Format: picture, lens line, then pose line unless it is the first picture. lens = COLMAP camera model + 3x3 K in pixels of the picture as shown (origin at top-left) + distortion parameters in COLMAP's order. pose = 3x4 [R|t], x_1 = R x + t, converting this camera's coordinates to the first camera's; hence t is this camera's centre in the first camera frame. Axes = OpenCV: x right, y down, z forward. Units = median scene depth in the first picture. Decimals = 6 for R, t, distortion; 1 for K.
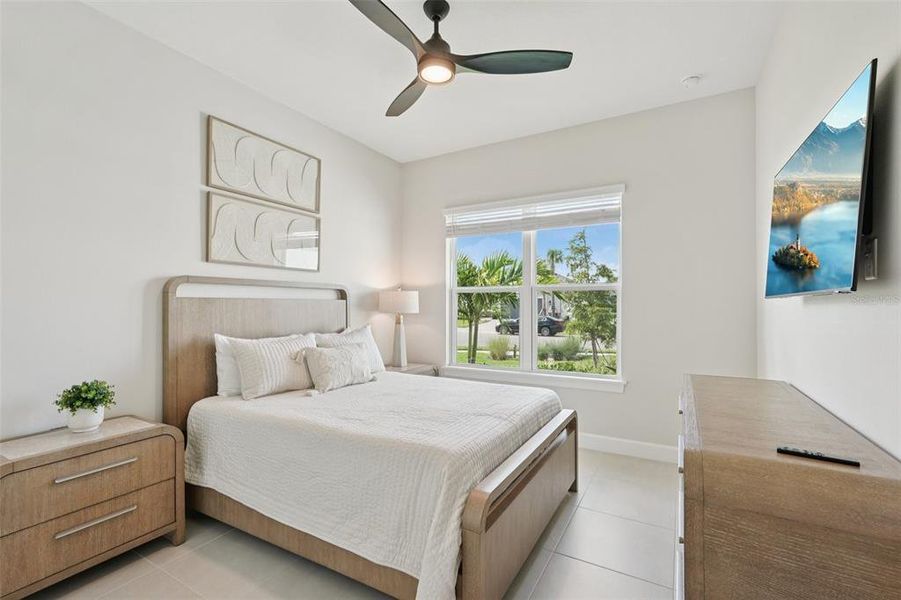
lens RADIAL K [[400.2, 0, 453.2], [0, 400.2, 305.9], [0, 0, 1]] dist [-0.013716, 0.001563]
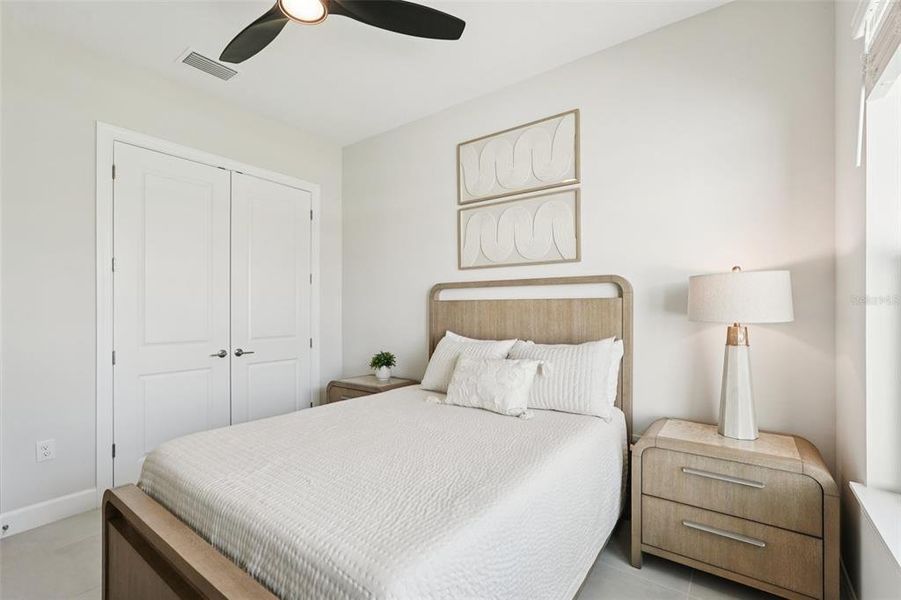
lens RADIAL K [[400.2, 0, 447.3], [0, 400.2, 305.0], [0, 0, 1]] dist [-0.013716, 0.001563]
pose [[-0.118794, 0.003373, -0.992913, 0.527517], [0.008691, 0.999959, 0.002357, -0.008817], [0.992881, -0.008350, -0.118819, 1.040379]]
